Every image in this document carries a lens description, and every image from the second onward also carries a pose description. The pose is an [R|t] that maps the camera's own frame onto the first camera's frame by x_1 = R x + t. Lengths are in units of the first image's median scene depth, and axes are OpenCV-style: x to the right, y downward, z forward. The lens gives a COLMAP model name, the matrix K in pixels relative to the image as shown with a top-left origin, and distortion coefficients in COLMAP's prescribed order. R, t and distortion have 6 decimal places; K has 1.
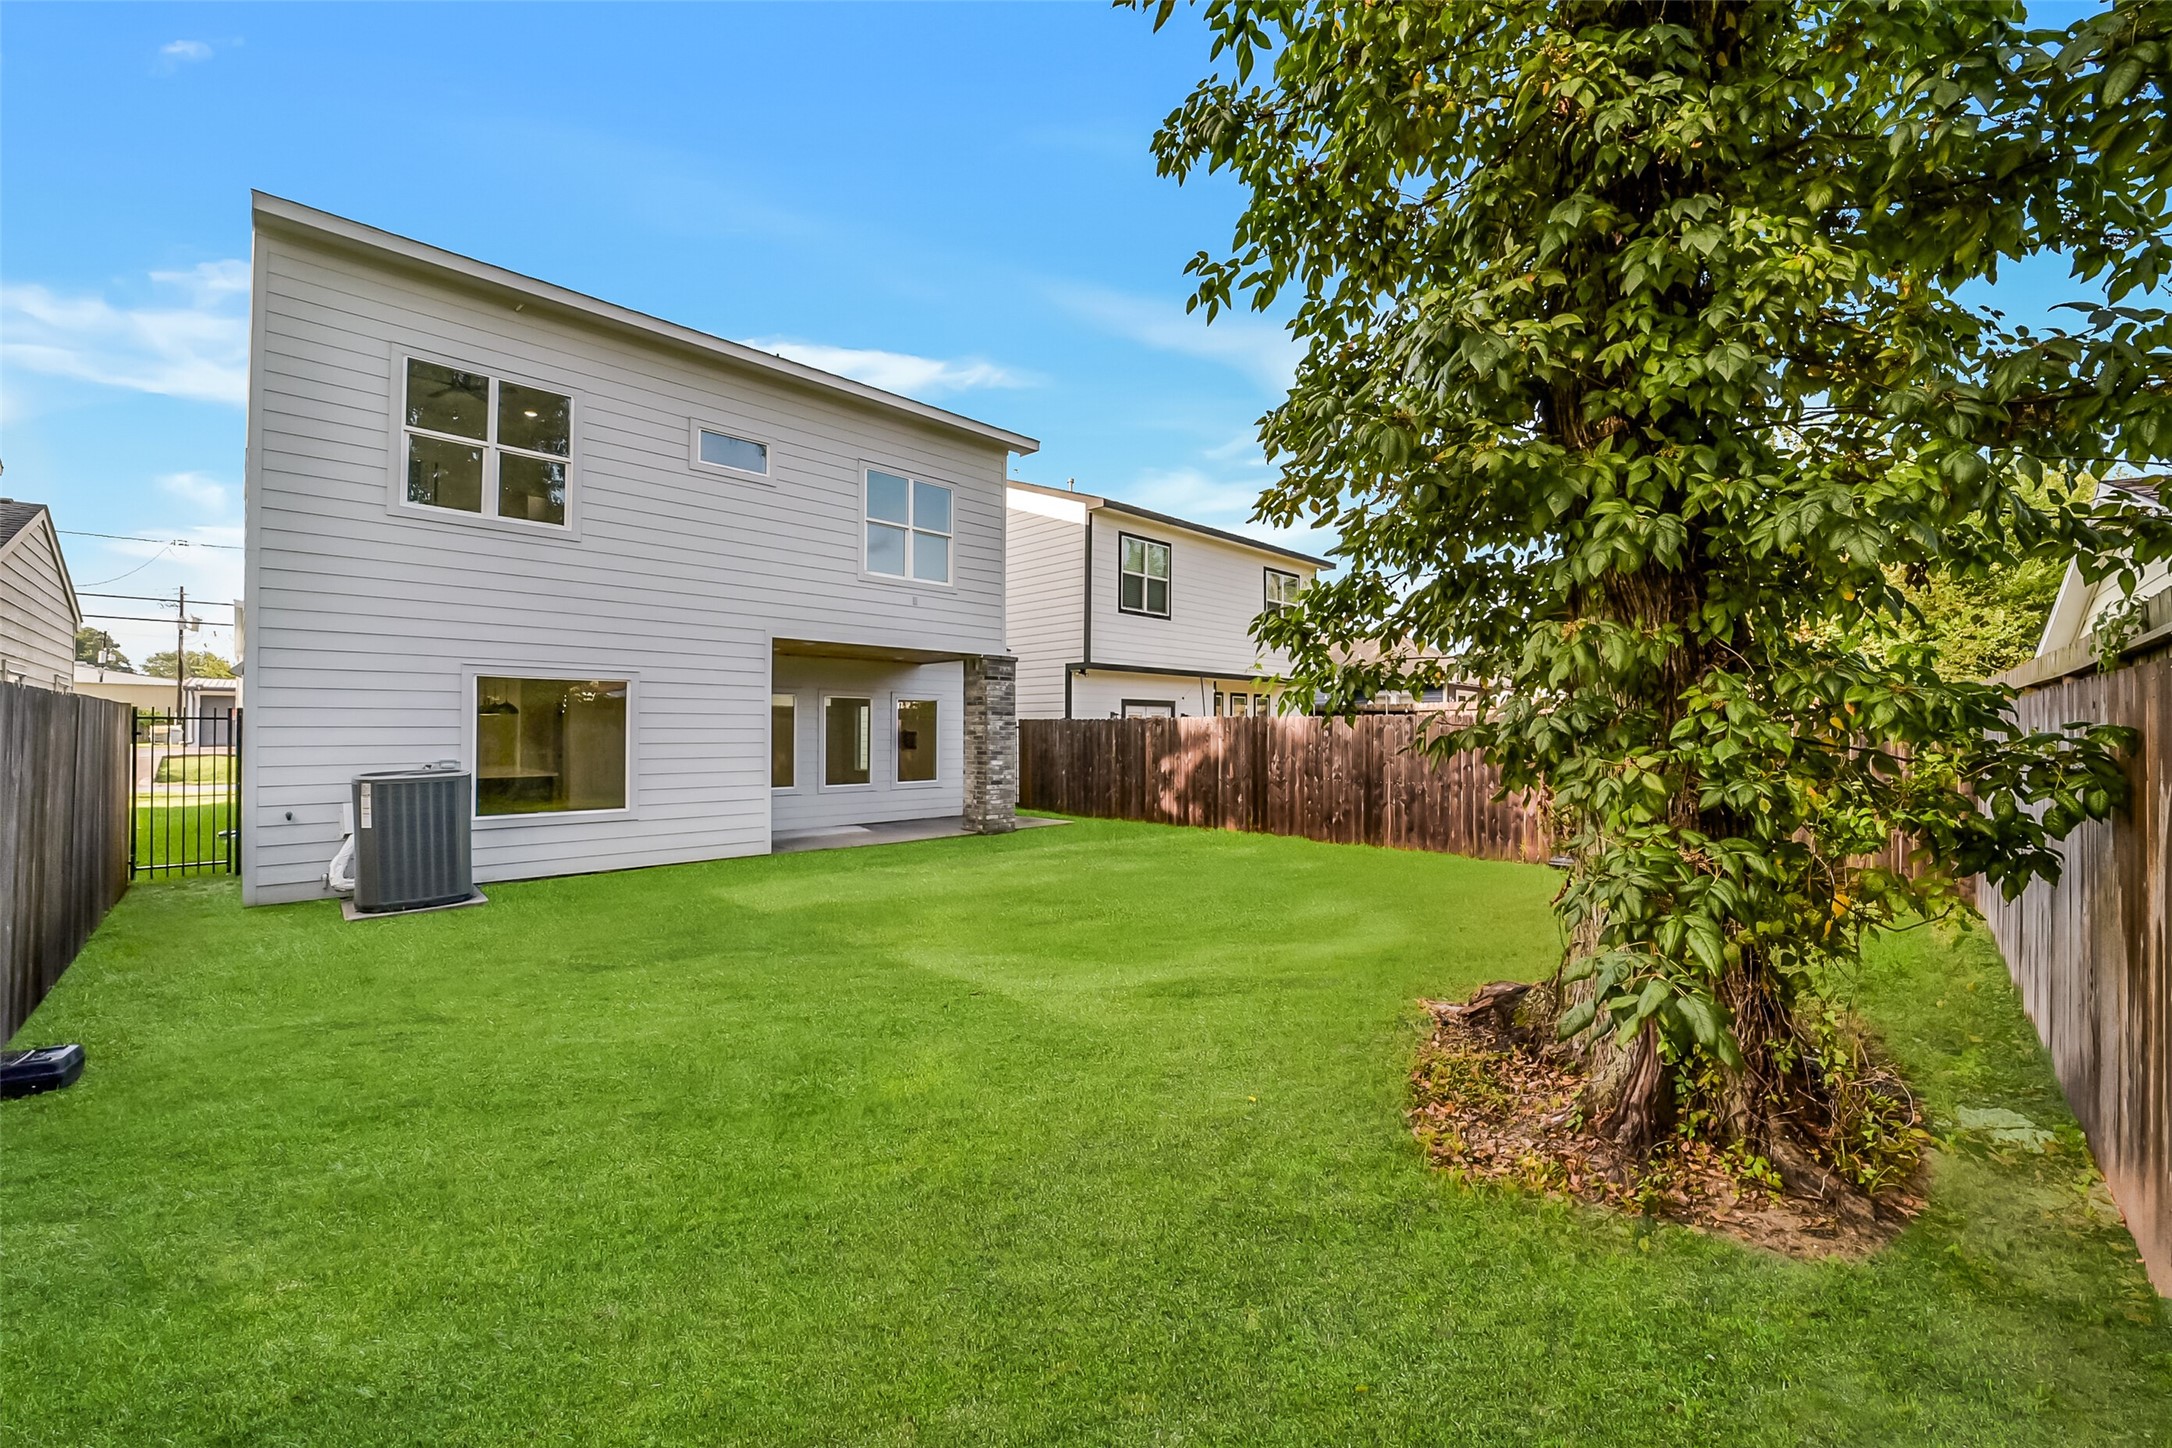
lens RADIAL K [[865.7, 0, 1075.3], [0, 865.7, 722.3], [0, 0, 1]] dist [-0.001160, -0.000080]
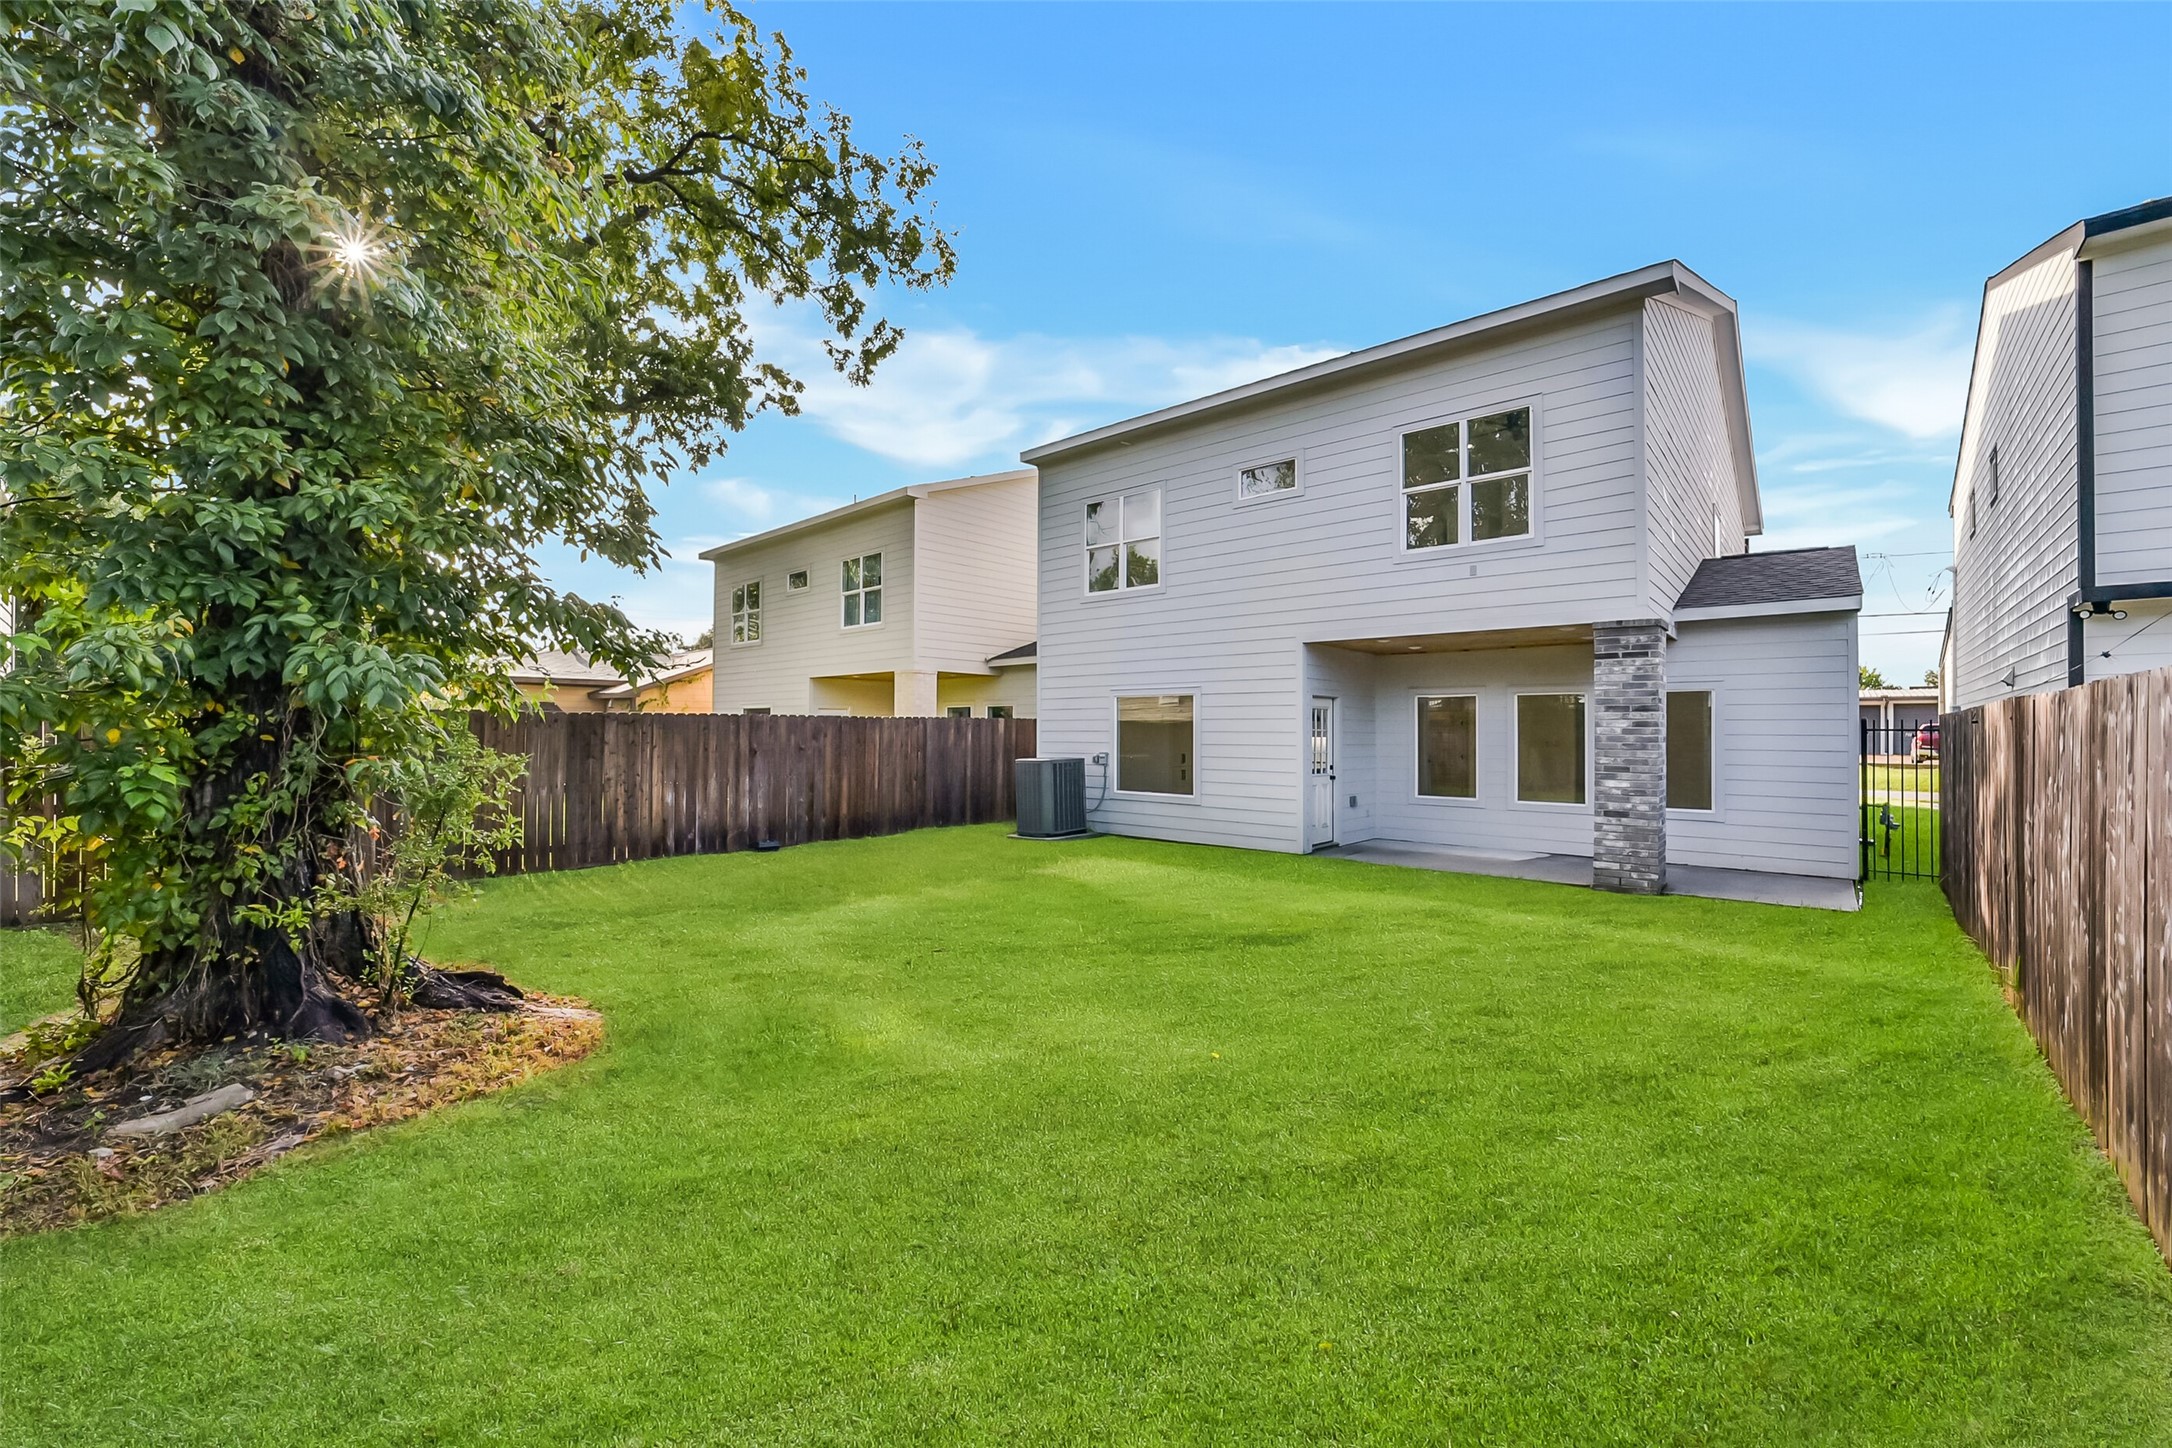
lens RADIAL K [[865.7, 0, 1075.6], [0, 865.7, 727.8], [0, 0, 1]] dist [-0.001160, -0.000080]
pose [[0.066677, -0.004535, -0.997764, 0.455984], [0.006907, 0.999968, -0.004084, 0.003223], [0.997751, -0.006619, 0.066706, 0.458848]]
